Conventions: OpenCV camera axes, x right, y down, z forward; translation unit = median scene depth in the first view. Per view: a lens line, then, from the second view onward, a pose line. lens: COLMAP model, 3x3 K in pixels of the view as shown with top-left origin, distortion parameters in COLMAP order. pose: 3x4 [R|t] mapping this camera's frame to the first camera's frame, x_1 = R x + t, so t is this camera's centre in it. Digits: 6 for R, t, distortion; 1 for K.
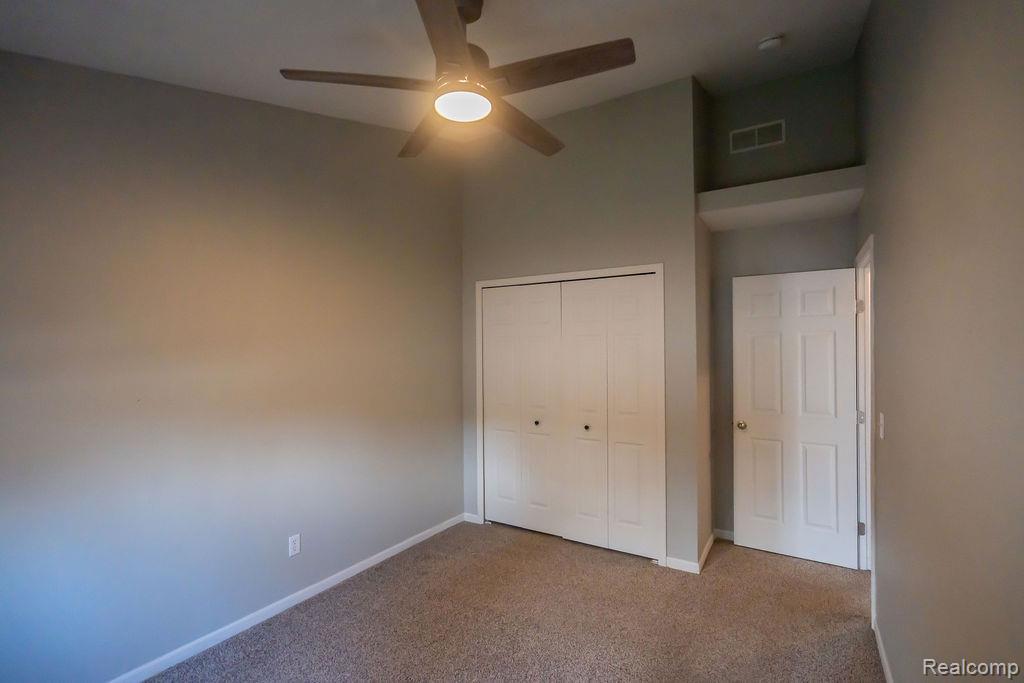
lens RADIAL K [[461.2, 0, 506.0], [0, 461.2, 346.5], [0, 0, 1]] dist [-0.000426, 0.000929]
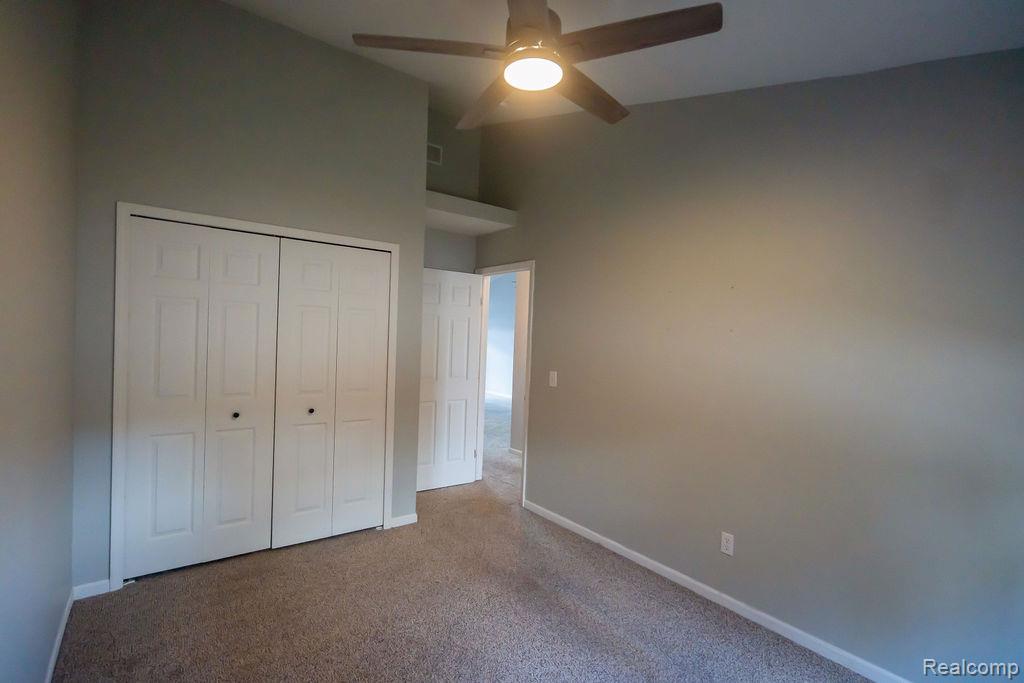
lens RADIAL K [[461.2, 0, 506.0], [0, 461.2, 346.5], [0, 0, 1]] dist [-0.000426, 0.000929]
pose [[0.389714, -0.000514, 0.920936, -0.507158], [-0.042031, 0.998948, 0.018344, 0.022288], [-0.919976, -0.045857, 0.389282, 0.332468]]
